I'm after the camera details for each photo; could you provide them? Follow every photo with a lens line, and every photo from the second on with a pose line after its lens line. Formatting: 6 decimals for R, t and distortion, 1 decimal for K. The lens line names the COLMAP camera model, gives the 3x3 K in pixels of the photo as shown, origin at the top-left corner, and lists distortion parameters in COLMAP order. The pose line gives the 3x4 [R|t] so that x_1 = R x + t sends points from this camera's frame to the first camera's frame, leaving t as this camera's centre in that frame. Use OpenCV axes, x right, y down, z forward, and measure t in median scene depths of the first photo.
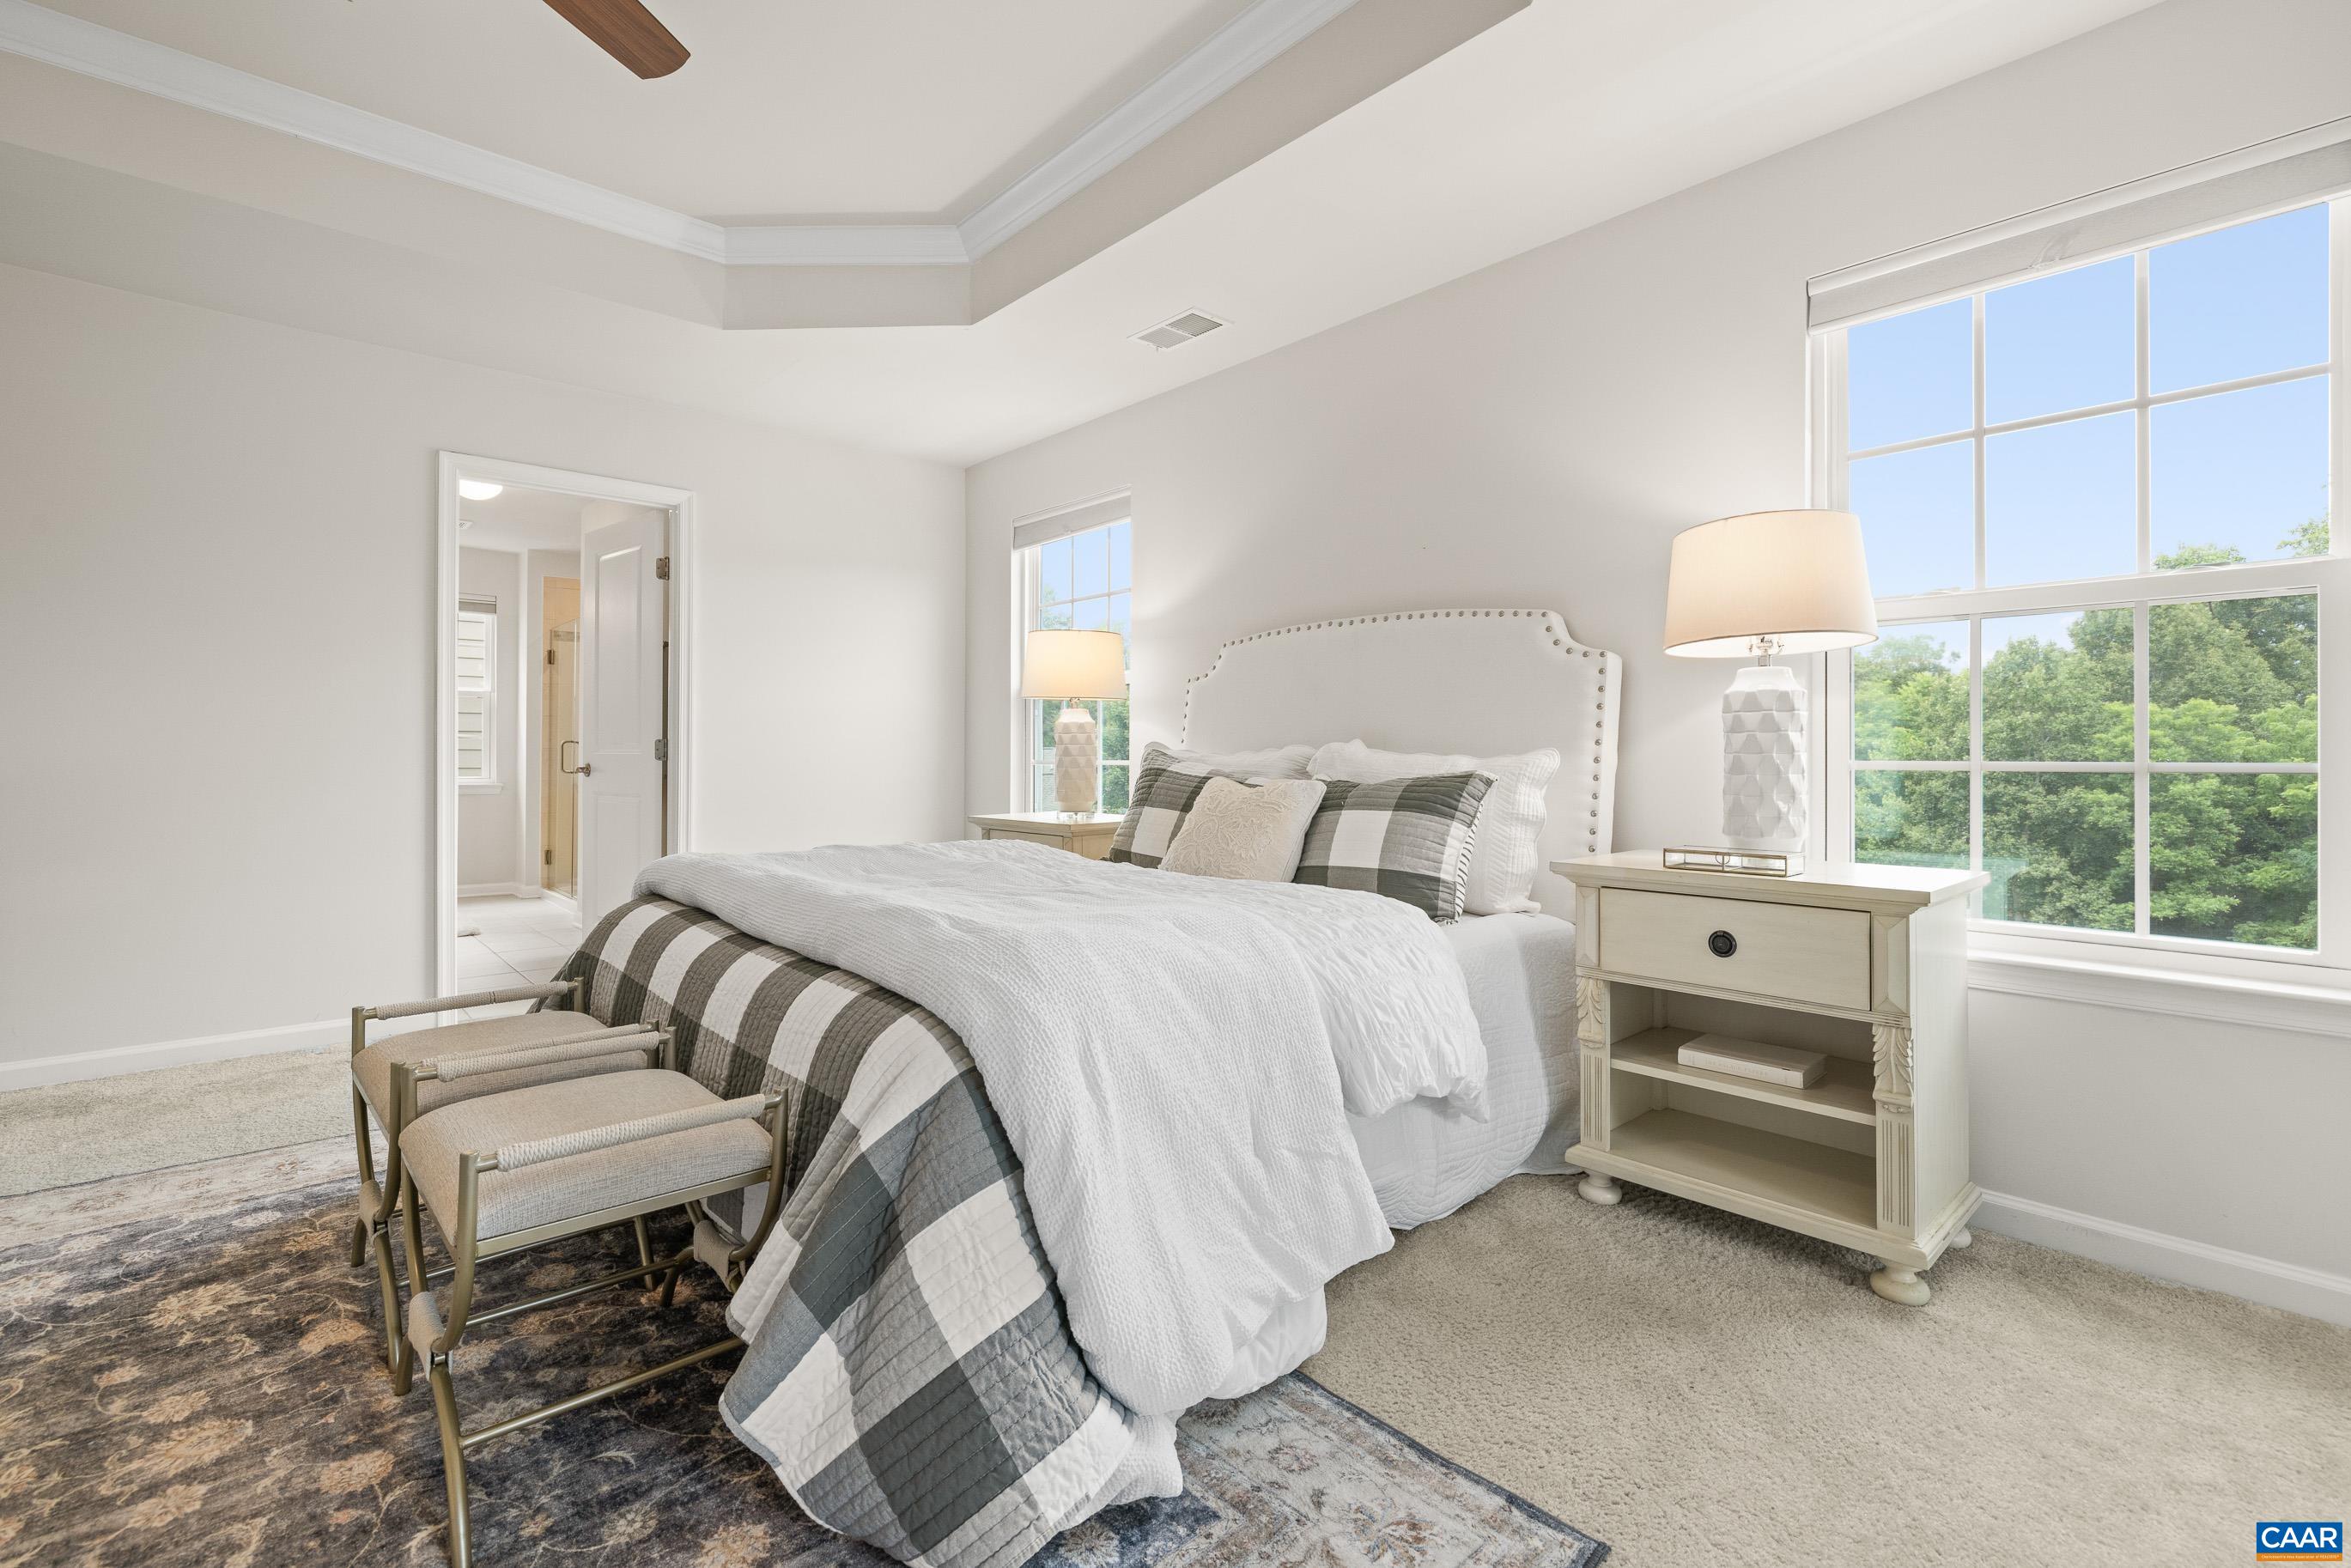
lens RADIAL K [[1053.1, 0, 1170.4], [0, 1053.1, 753.4], [0, 0, 1]] dist [-0.004274, 0.000764]
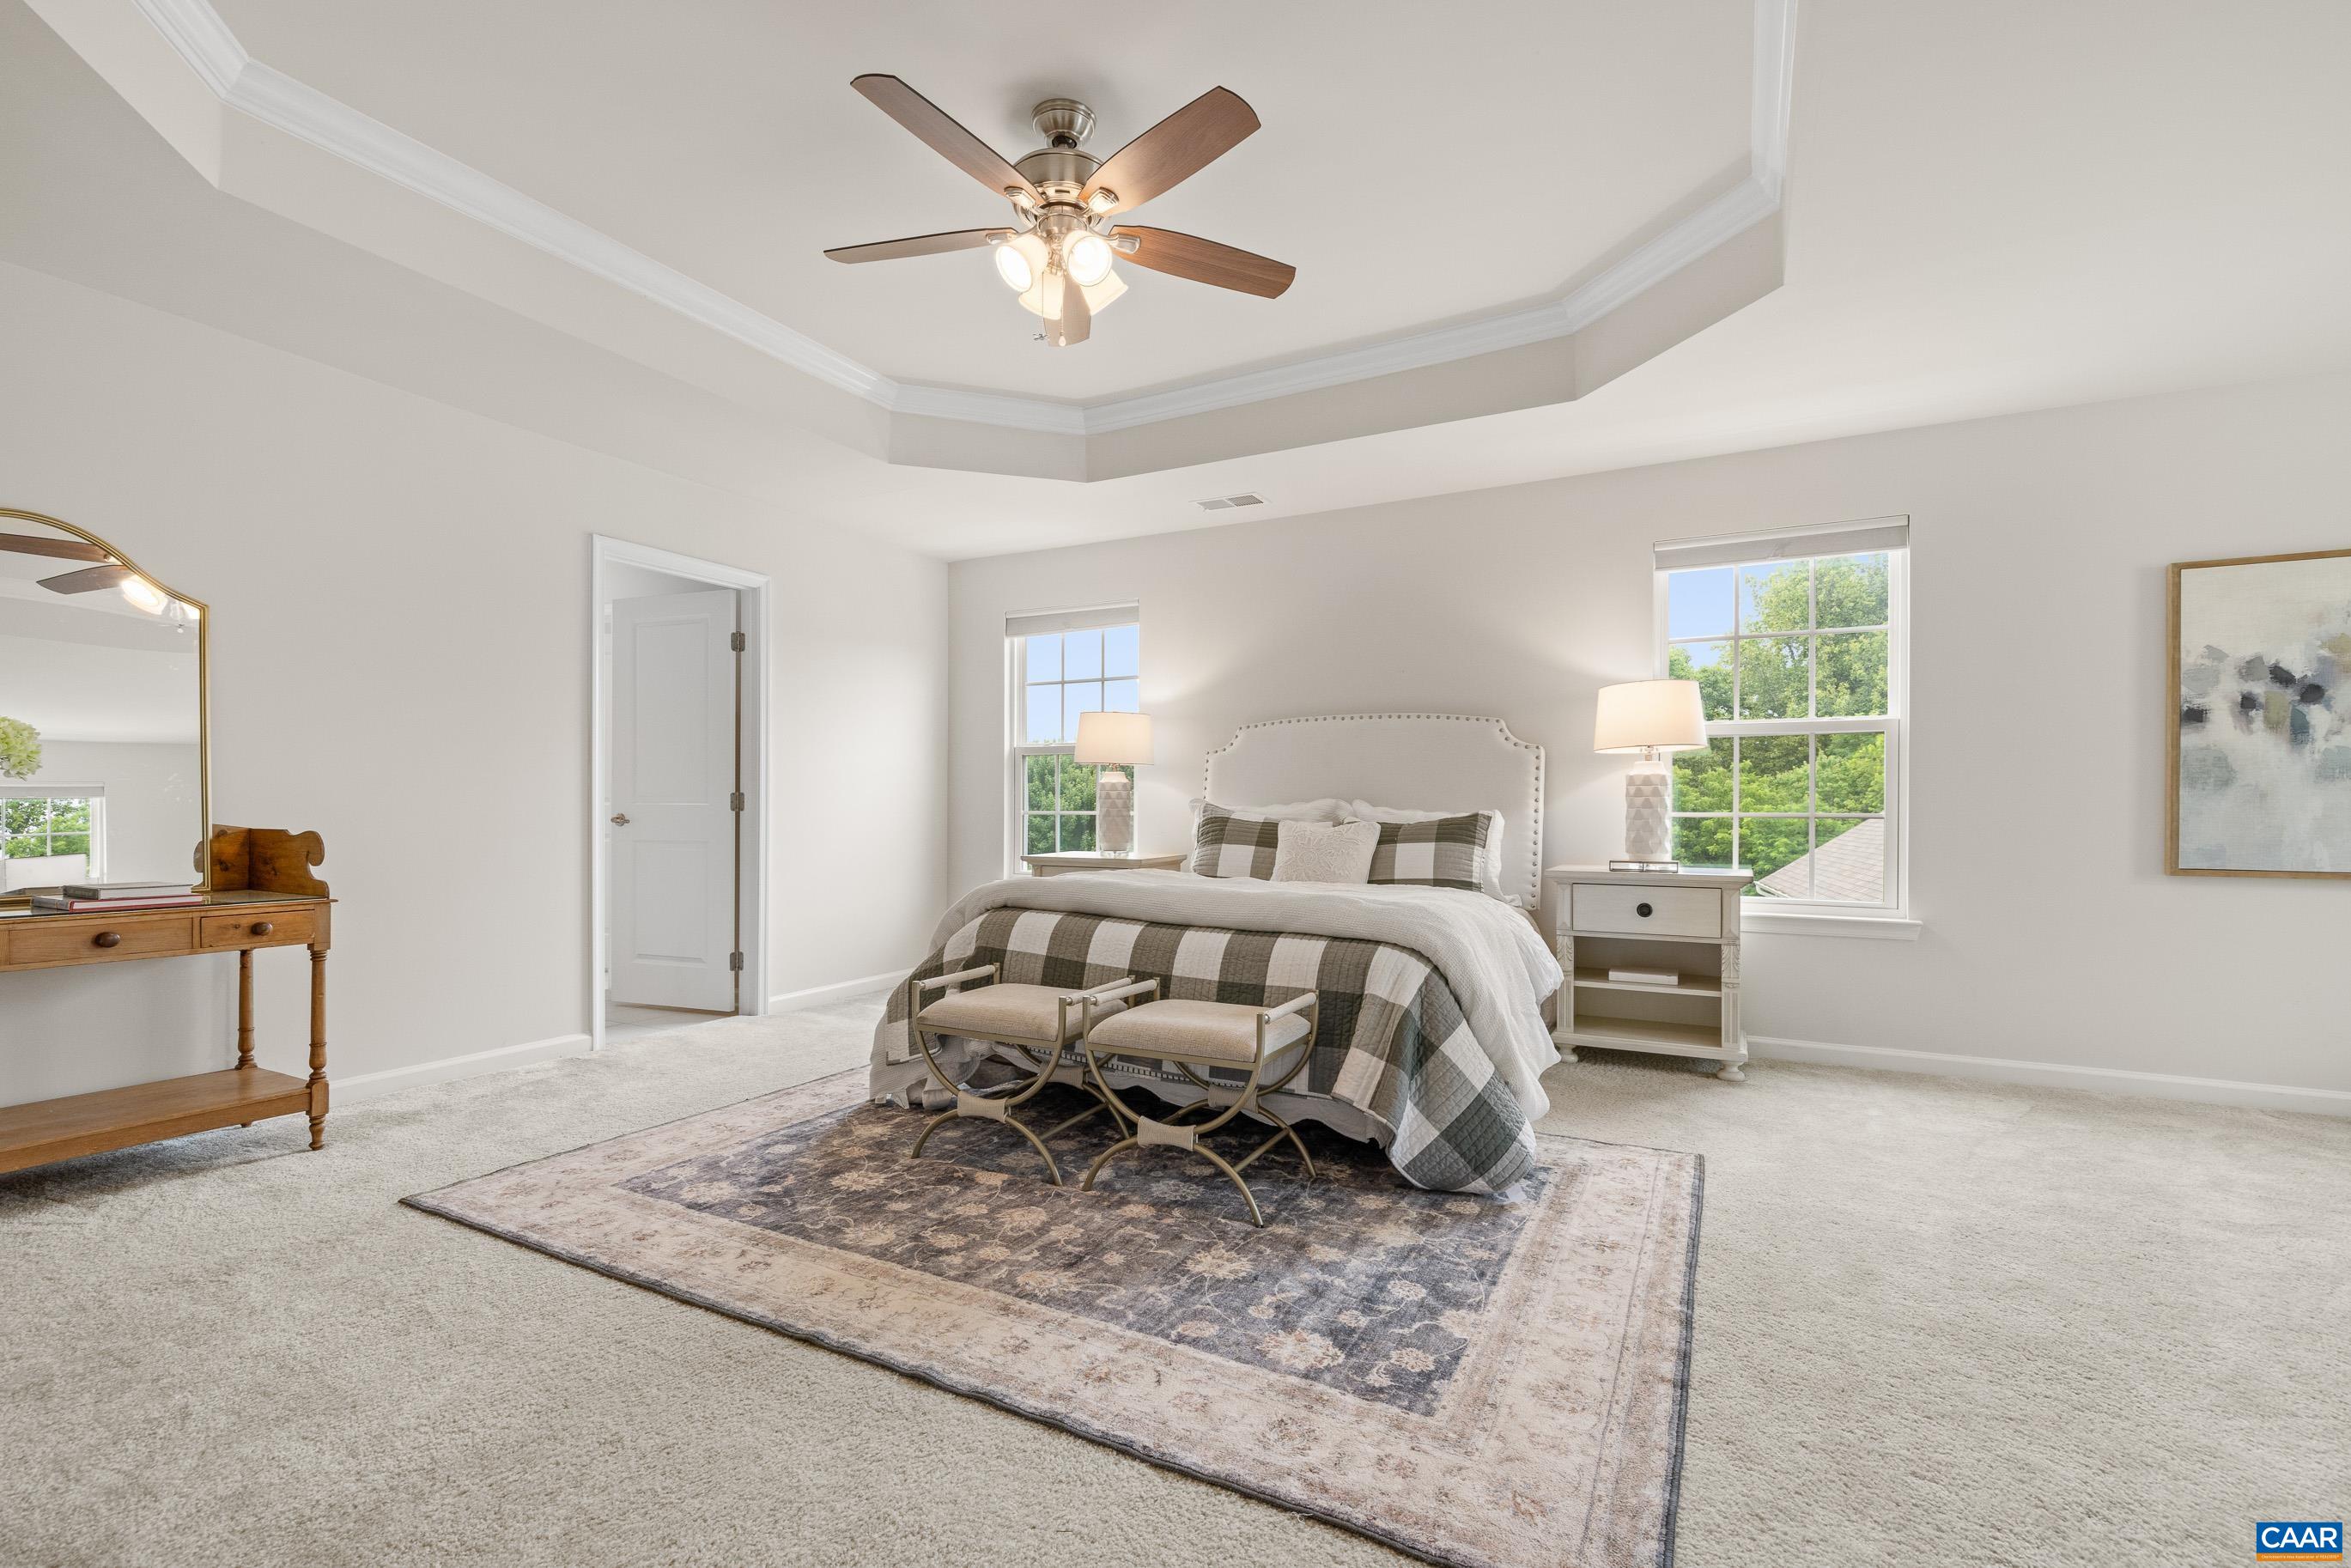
lens RADIAL K [[1051.2, 0, 1163.0], [0, 1051.2, 814.1], [0, 0, 1]] dist [0.002146, -0.000326]
pose [[0.941691, -0.000698, 0.336477, -0.845915], [-0.002951, 0.999942, 0.010336, -0.005909], [-0.336465, -0.010726, 0.941635, -0.438936]]
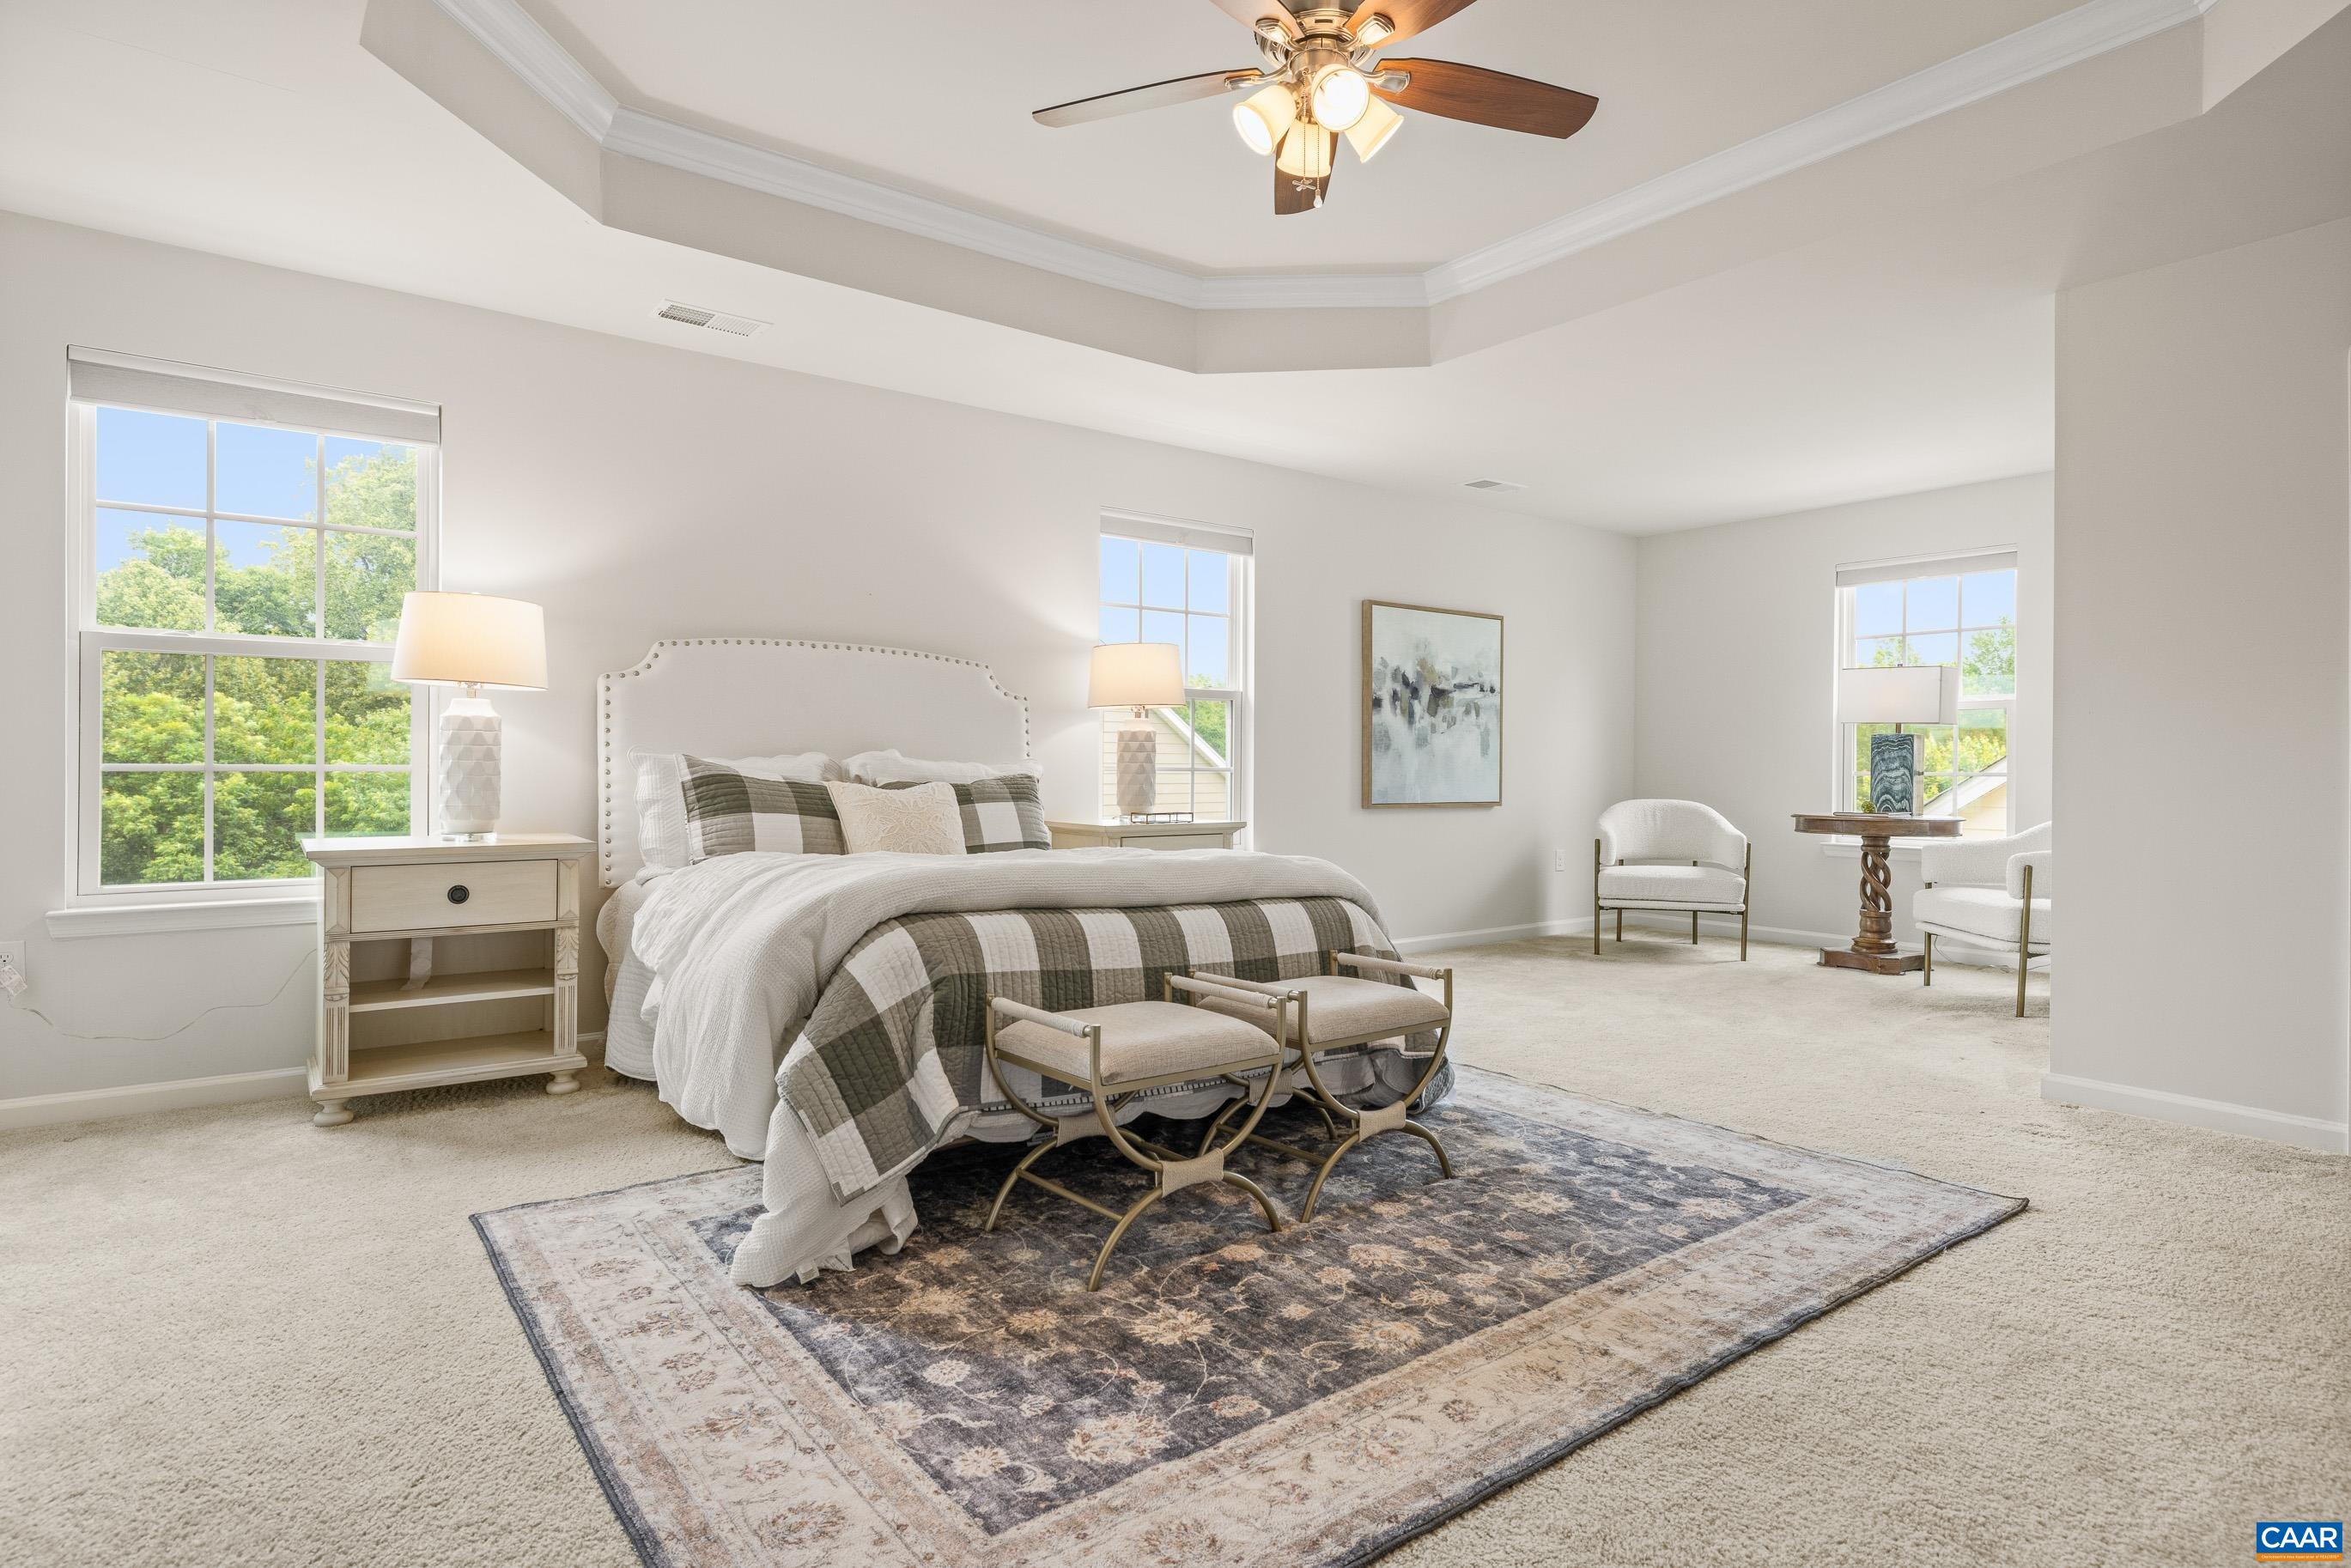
lens RADIAL K [[1254.8, 0, 1186.3], [0, 1254.8, 774.8], [0, 0, 1]] dist [0.001174, -0.000159]
pose [[0.072626, -0.009402, 0.997315, -1.729682], [-0.010450, 0.999893, 0.010187, -0.002485], [-0.997305, -0.011162, 0.072520, 0.749021]]
